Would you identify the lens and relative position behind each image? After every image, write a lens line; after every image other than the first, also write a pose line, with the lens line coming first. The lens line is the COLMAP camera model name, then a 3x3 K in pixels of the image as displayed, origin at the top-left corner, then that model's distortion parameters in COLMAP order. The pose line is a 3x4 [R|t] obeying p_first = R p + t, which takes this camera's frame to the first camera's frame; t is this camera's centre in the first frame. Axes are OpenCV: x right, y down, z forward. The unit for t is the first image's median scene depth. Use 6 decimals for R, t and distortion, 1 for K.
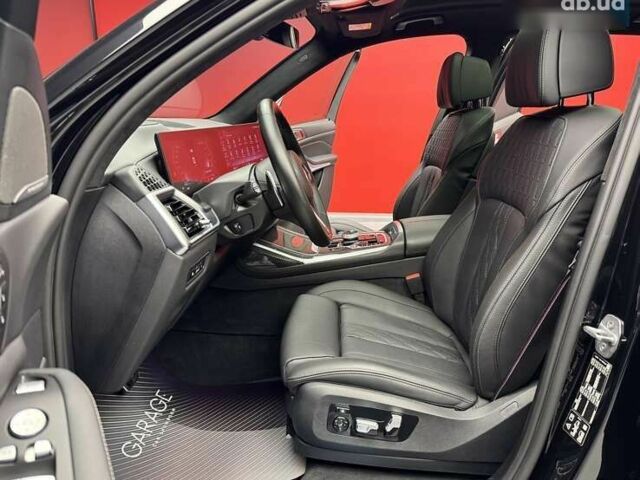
lens RADIAL K [[485.3, 0, 306.3], [0, 485.3, 237.8], [0, 0, 1]] dist [0.072503, -0.003482]
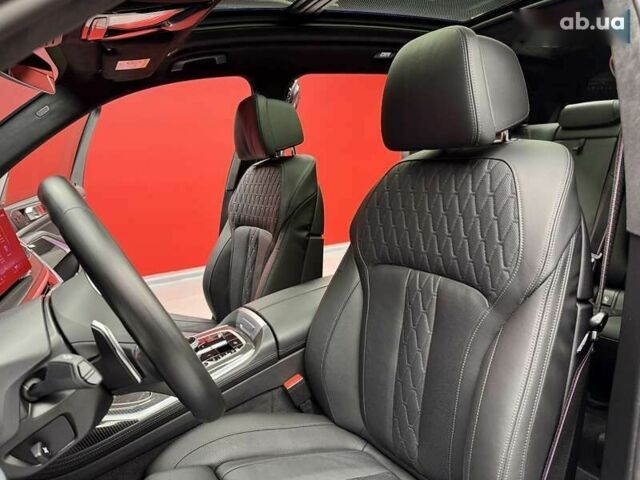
lens RADIAL K [[485.3, 0, 306.3], [0, 485.3, 237.8], [0, 0, 1]] dist [0.072503, -0.003482]
pose [[0.856192, -0.185625, 0.482161, -0.082383], [0.230361, 0.972487, -0.034668, -0.103248], [-0.462460, 0.140754, 0.875397, 0.305512]]
